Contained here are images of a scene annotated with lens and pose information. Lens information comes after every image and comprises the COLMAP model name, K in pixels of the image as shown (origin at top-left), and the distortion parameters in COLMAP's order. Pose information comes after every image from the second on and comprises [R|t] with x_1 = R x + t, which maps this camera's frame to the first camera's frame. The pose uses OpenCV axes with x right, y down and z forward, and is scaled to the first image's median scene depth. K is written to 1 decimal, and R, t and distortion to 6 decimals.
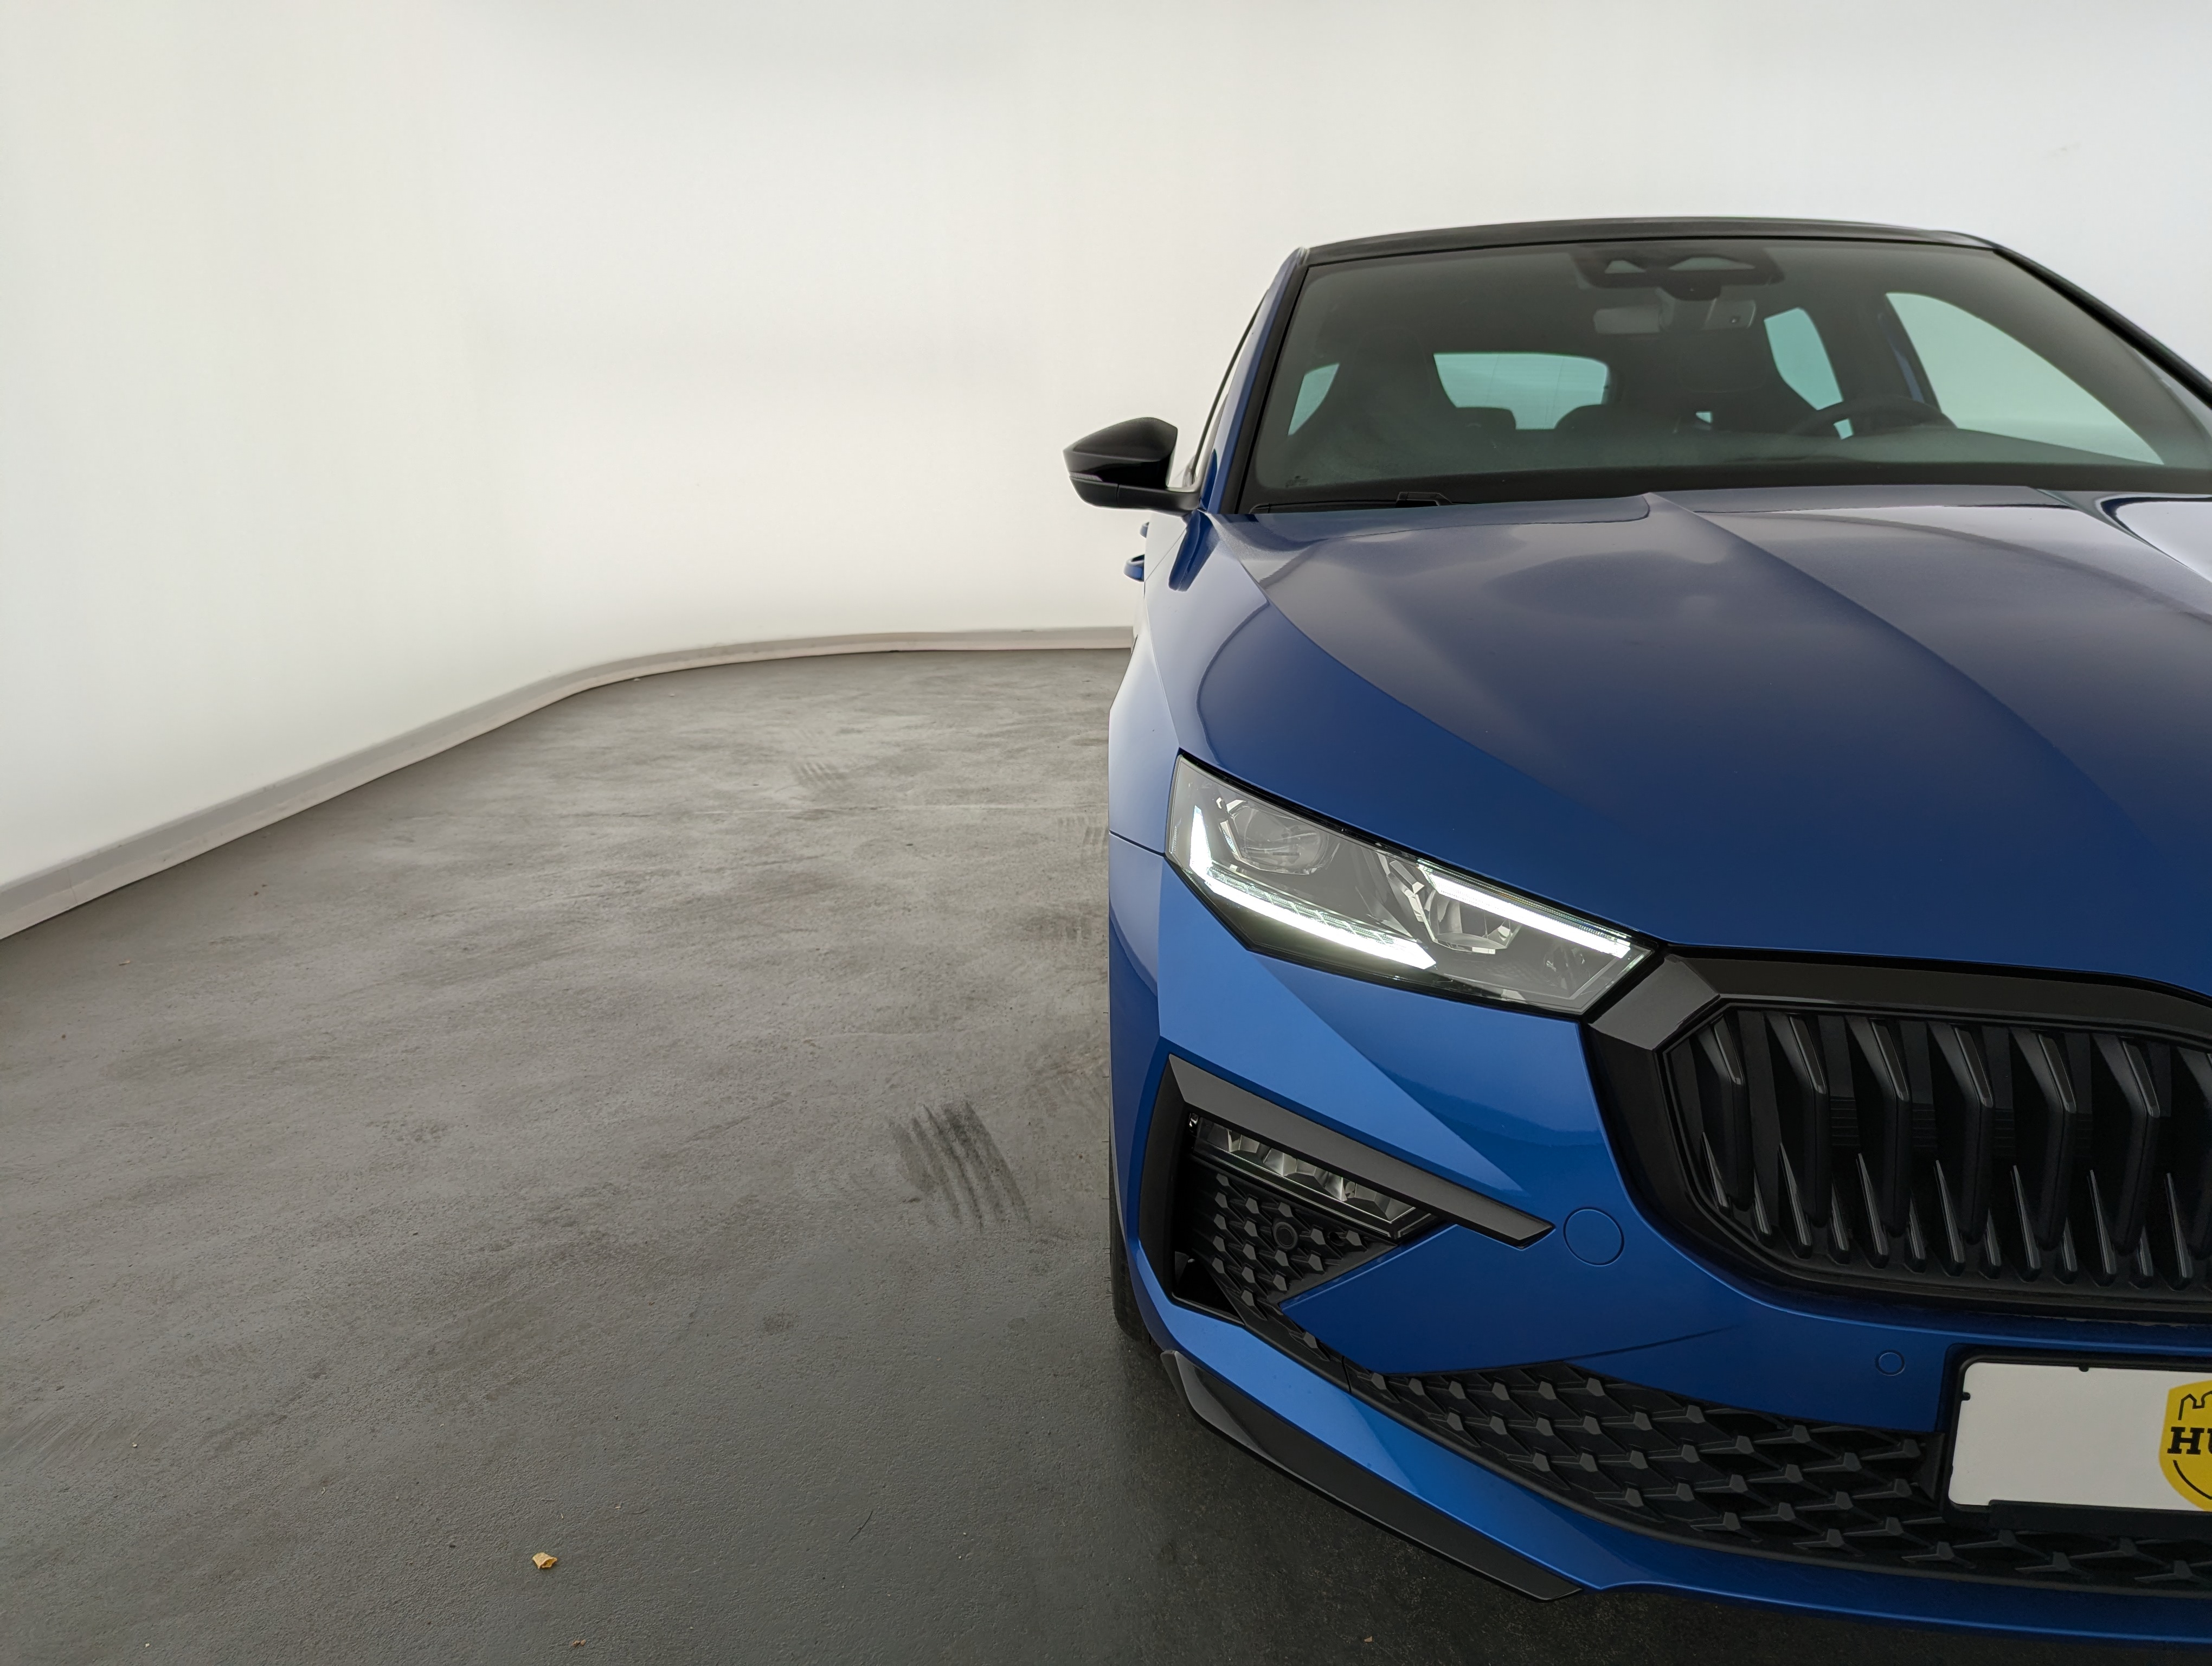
lens RADIAL K [[1705.7, 0, 1101.3], [0, 1705.7, 916.9], [0, 0, 1]] dist [0.100696, -0.138070]
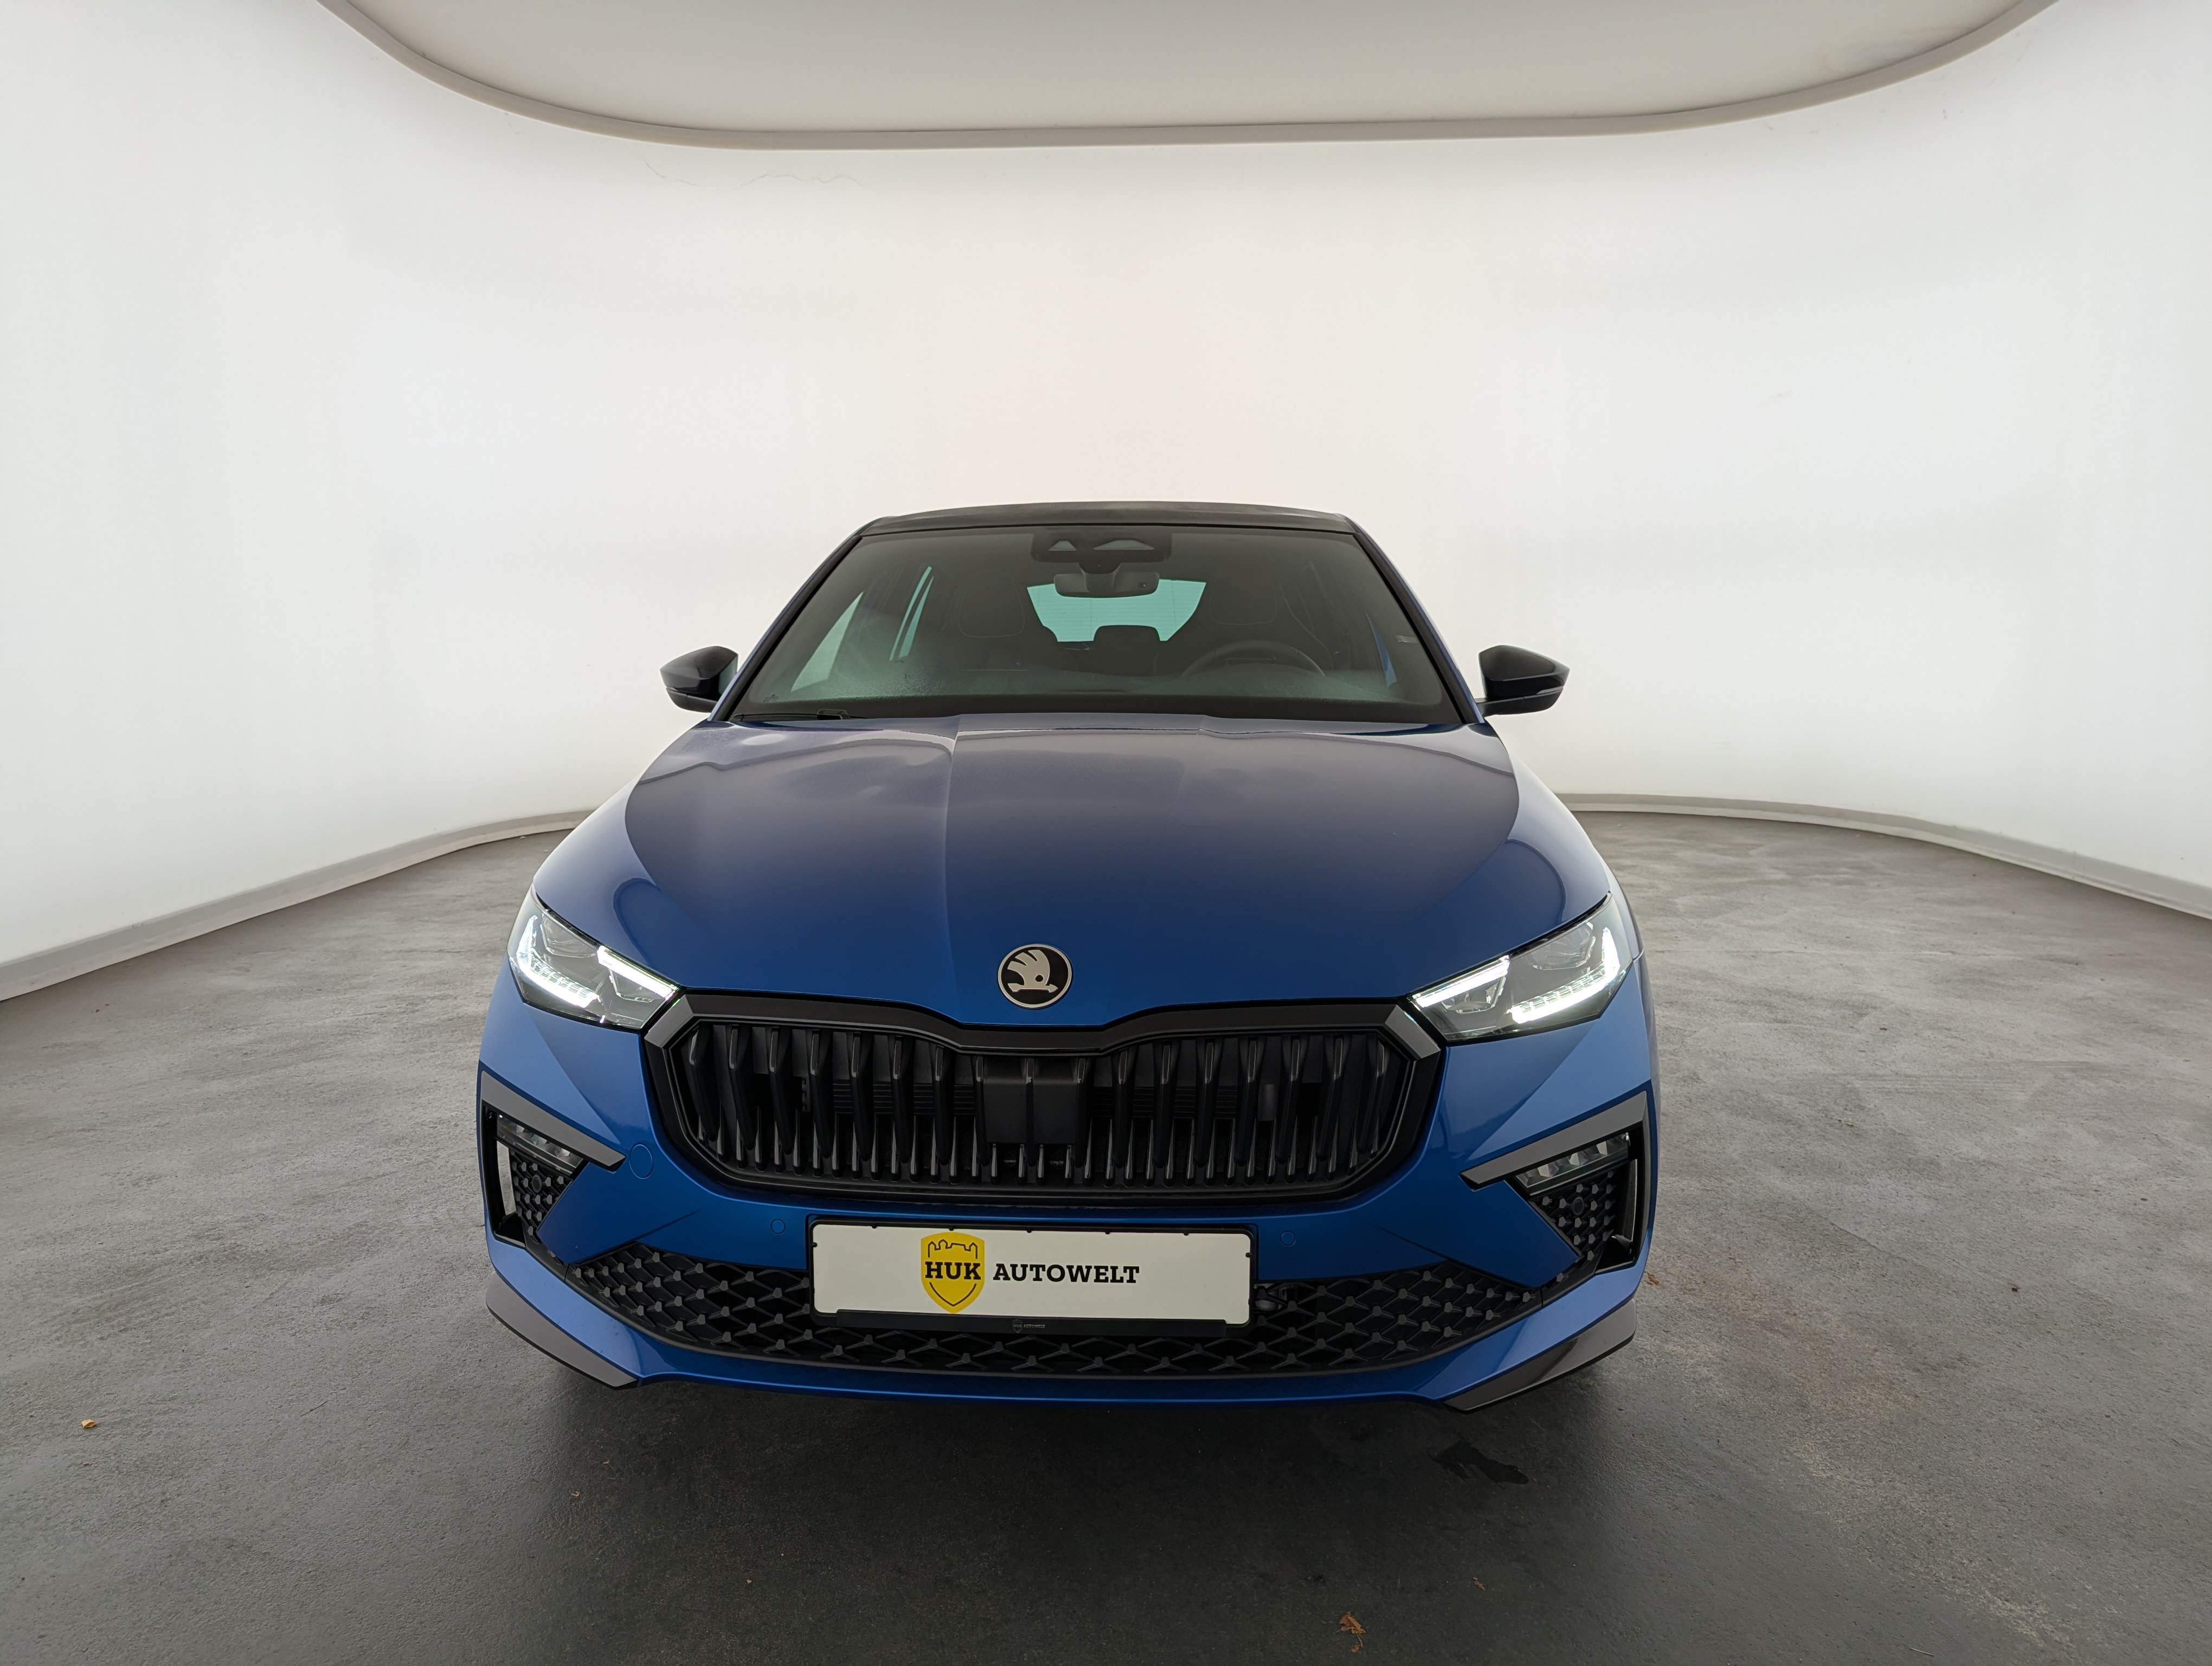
lens RADIAL K [[1705.7, 0, 1101.3], [0, 1705.7, 916.9], [0, 0, 1]] dist [0.100696, -0.138070]
pose [[0.999912, 0.013234, -0.000094, 0.420279], [-0.013182, 0.995252, -0.096433, 0.059768], [-0.001182, 0.096426, 0.995339, -0.400967]]
